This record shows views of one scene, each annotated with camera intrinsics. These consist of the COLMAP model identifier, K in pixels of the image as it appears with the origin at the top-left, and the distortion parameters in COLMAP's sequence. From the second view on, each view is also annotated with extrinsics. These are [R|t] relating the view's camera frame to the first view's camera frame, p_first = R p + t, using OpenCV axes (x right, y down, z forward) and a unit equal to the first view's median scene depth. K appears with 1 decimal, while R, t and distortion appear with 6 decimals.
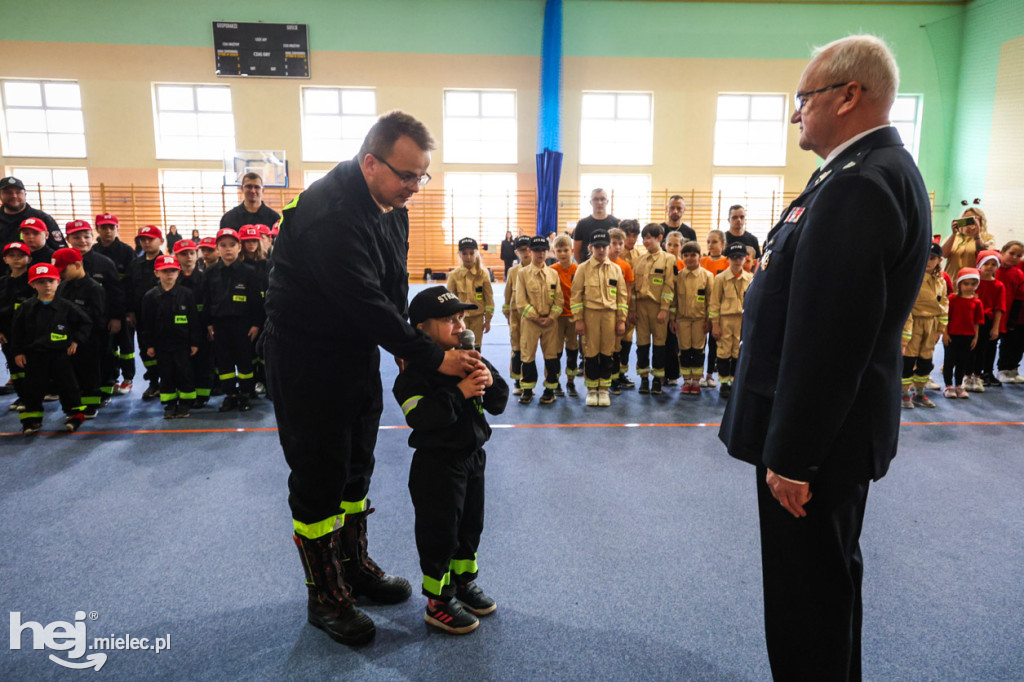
lens RADIAL K [[760.3, 0, 511.2], [0, 760.3, 373.2], [0, 0, 1]] dist [0.026819, 0.000855]
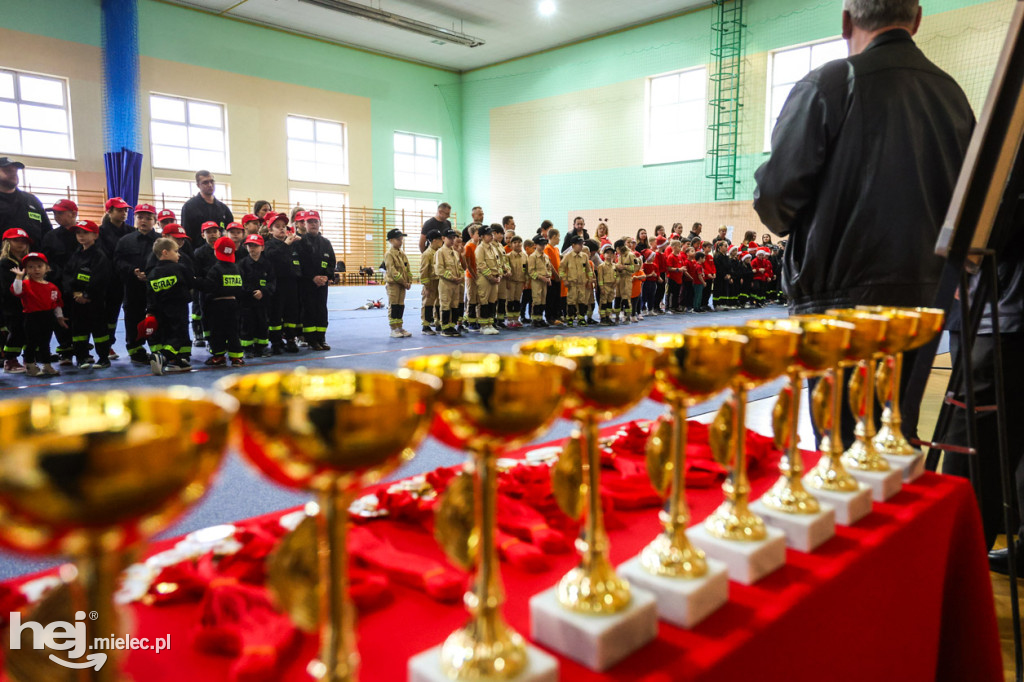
lens RADIAL K [[760.3, 0, 511.2], [0, 760.3, 373.2], [0, 0, 1]] dist [0.026819, 0.000855]
pose [[0.748788, -0.096949, 0.655681, -0.258870], [0.102315, 0.994294, 0.030173, 0.002816], [-0.654865, 0.044493, 0.754435, -0.019935]]
